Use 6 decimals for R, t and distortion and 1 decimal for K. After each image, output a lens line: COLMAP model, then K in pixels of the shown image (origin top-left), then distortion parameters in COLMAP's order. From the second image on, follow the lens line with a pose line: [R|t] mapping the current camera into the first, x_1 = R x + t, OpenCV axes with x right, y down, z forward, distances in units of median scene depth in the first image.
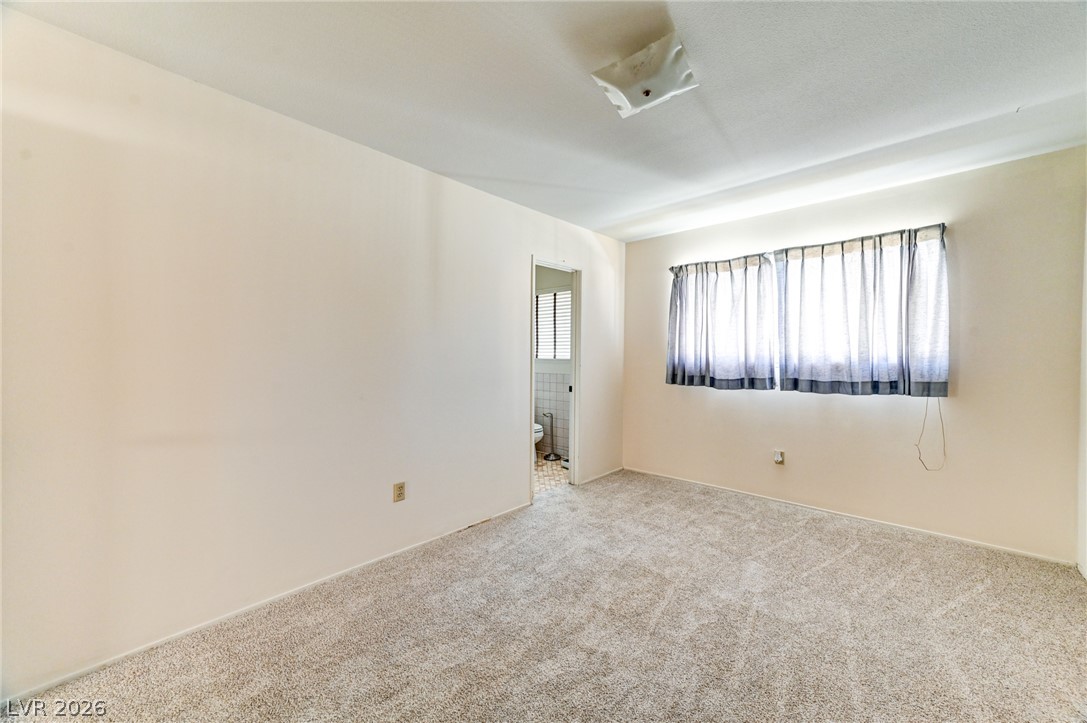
lens RADIAL K [[418.3, 0, 547.2], [0, 418.3, 360.6], [0, 0, 1]] dist [0.021150, 0.000423]
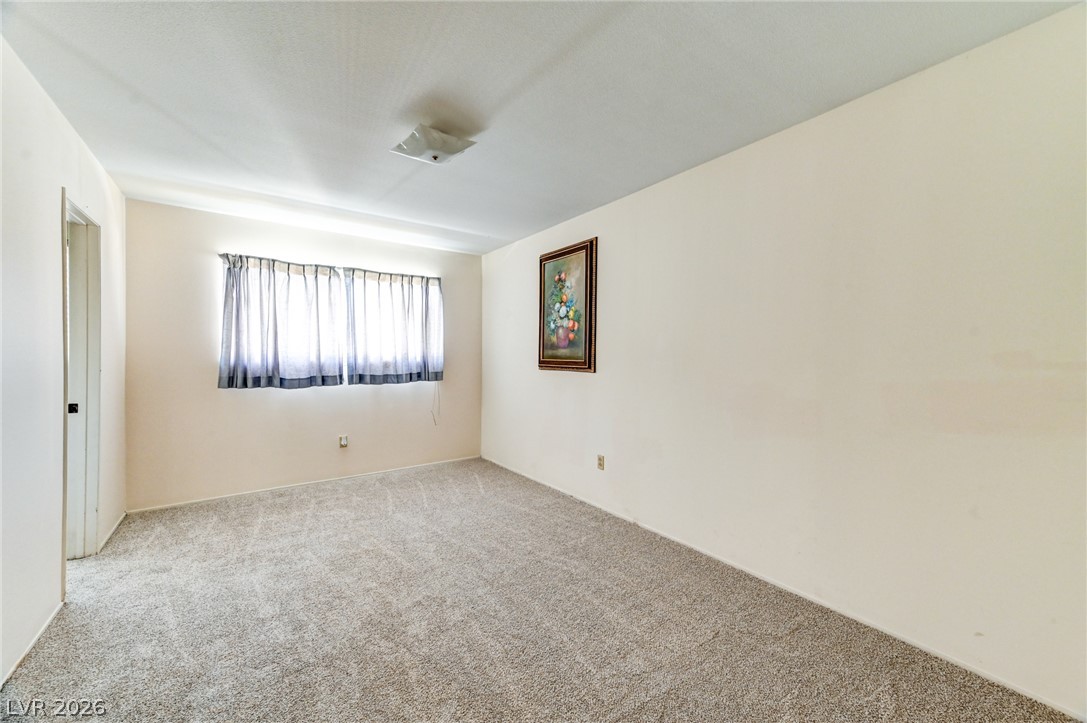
lens RADIAL K [[418.3, 0, 548.8], [0, 418.3, 360.7], [0, 0, 1]] dist [0.021150, 0.000423]
pose [[0.208359, -0.013123, 0.977964, -0.509783], [0.008865, 0.999894, 0.011528, -0.006918], [-0.978012, 0.006268, 0.208453, 0.196134]]
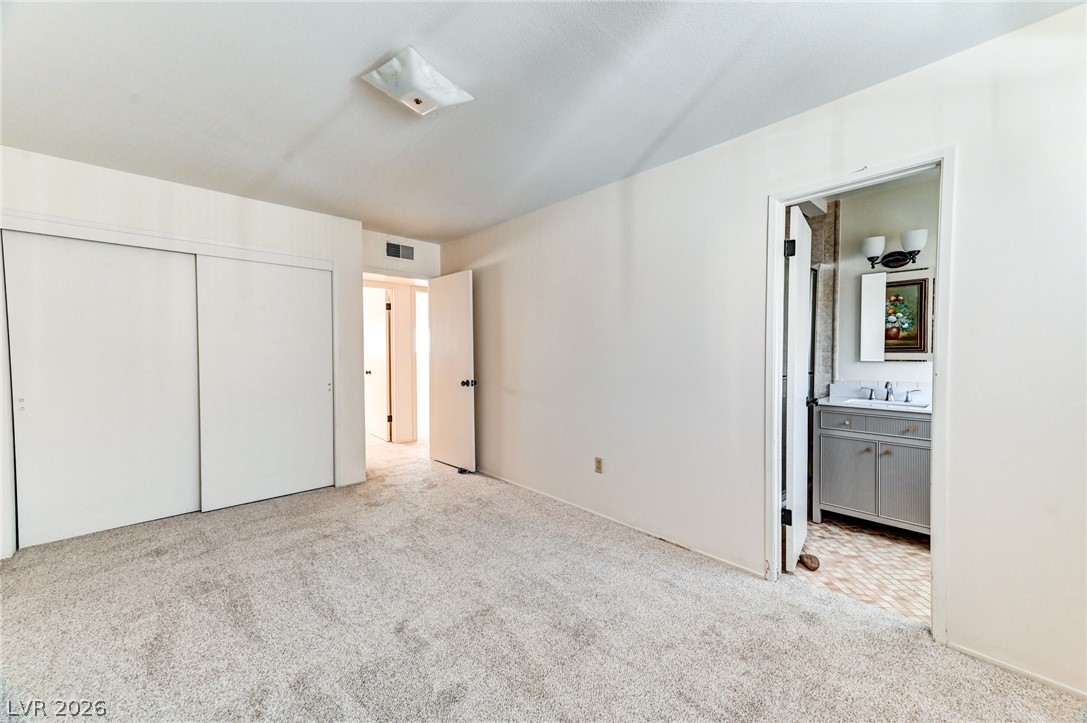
lens RADIAL K [[418.3, 0, 545.8], [0, 418.3, 355.0], [0, 0, 1]] dist [0.021150, 0.000423]
pose [[-0.076415, 0.012033, -0.997004, 0.663332], [-0.004466, 0.999913, 0.012410, -0.014295], [0.997066, 0.005401, -0.076354, 0.728384]]
